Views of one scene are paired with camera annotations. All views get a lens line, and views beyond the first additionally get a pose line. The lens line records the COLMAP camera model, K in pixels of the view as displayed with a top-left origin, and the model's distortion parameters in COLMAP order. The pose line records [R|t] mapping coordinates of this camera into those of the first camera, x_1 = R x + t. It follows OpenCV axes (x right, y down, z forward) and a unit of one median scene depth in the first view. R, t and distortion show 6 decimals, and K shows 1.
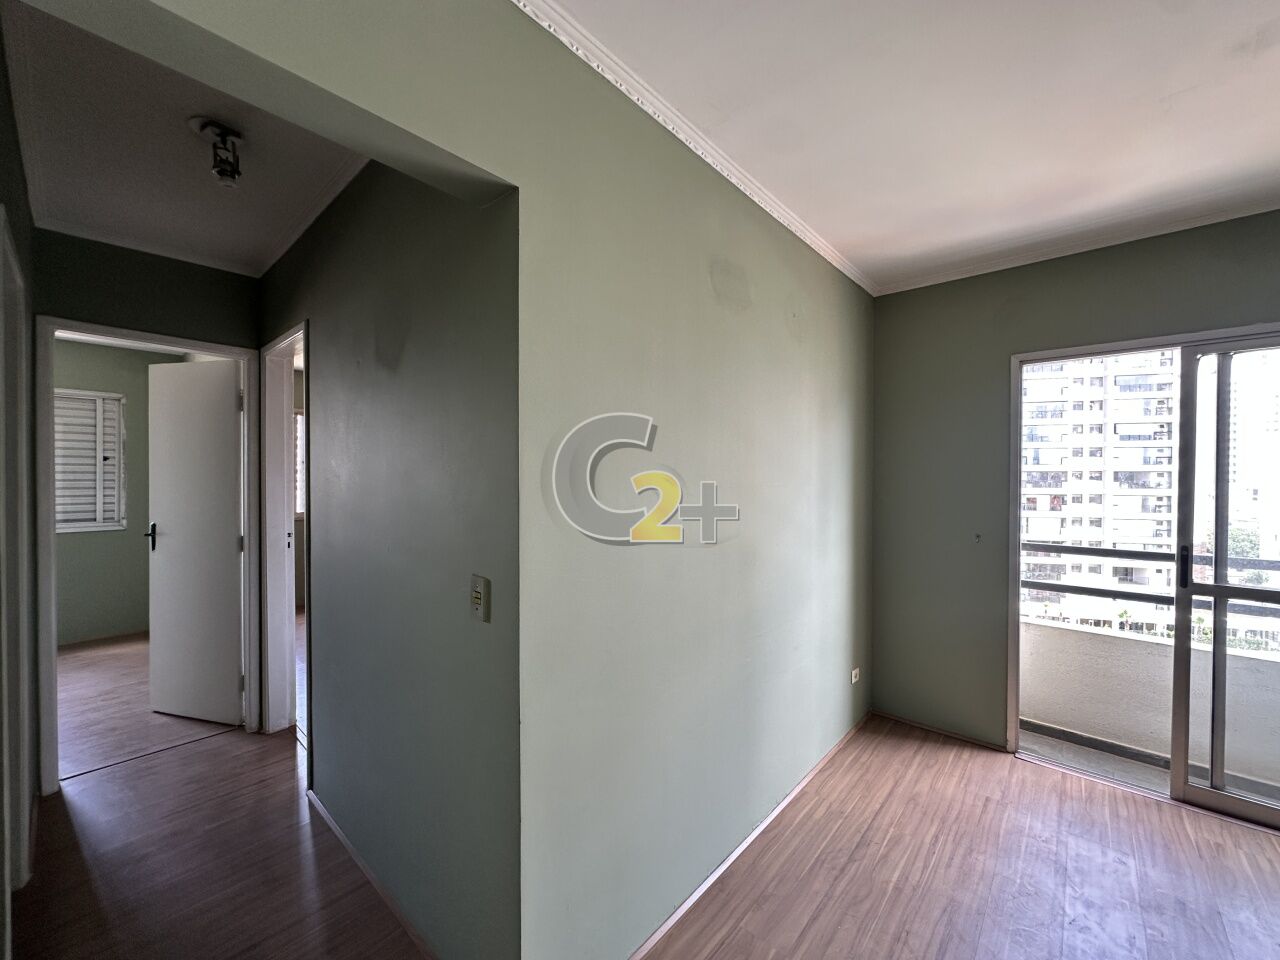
lens RADIAL K [[514.4, 0, 634.7], [0, 514.4, 486.5], [0, 0, 1]] dist [0.001375, 0.000390]
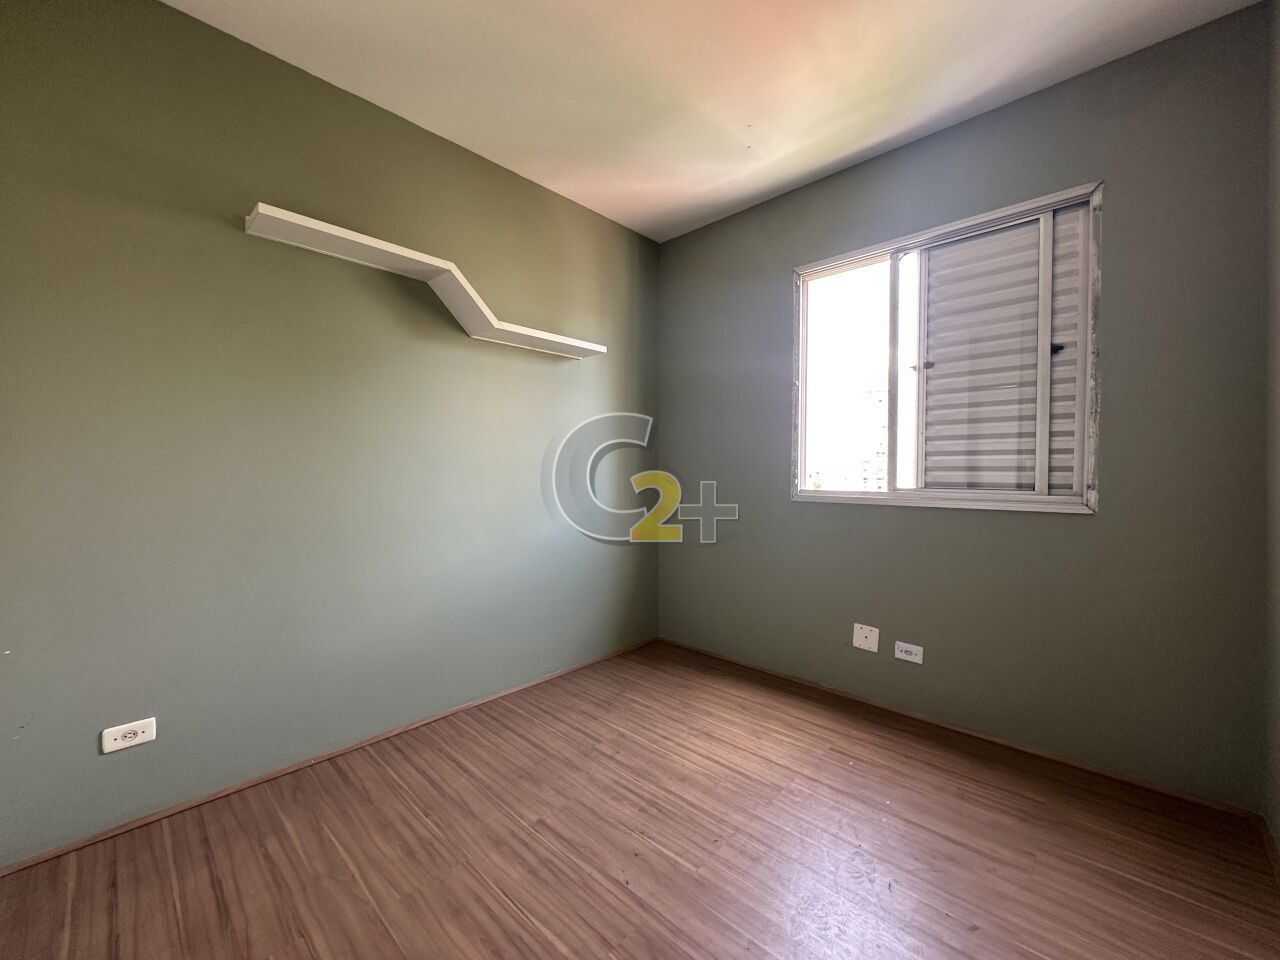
lens RADIAL K [[514.4, 0, 641.3], [0, 514.4, 476.4], [0, 0, 1]] dist [0.001375, 0.000390]
pose [[-0.037959, 0.018116, -0.999115, -0.572668], [-0.003508, 0.999827, 0.018262, 0.047124], [0.999273, 0.004198, -0.037889, 0.662847]]
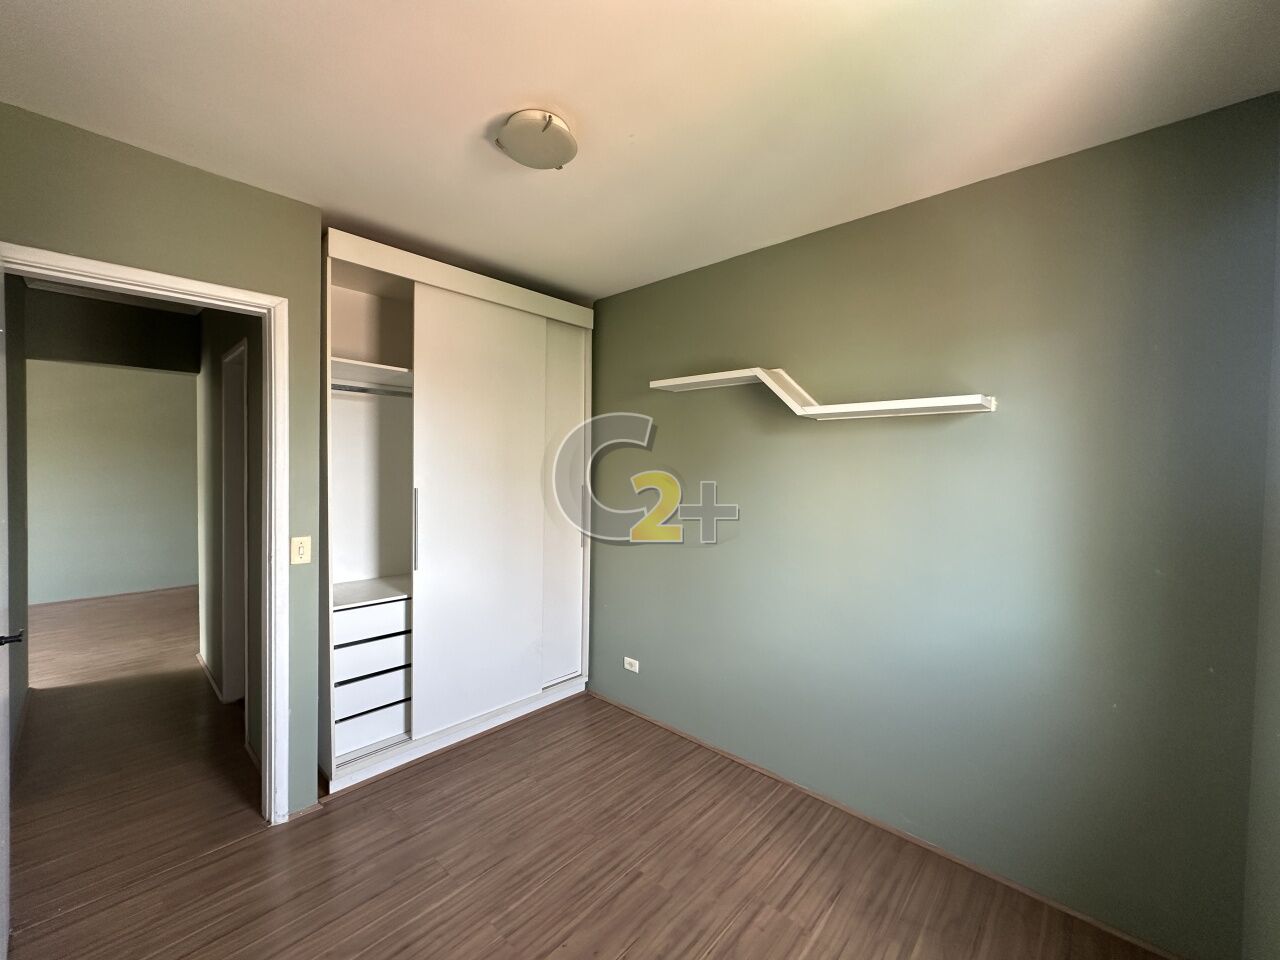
lens RADIAL K [[514.4, 0, 646.4], [0, 514.4, 482.7], [0, 0, 1]] dist [0.001375, 0.000390]
pose [[-0.999874, -0.010963, 0.011483, -1.123395], [-0.010529, 0.999252, 0.037203, -0.091083], [-0.011882, 0.037077, -0.999242, 1.165853]]
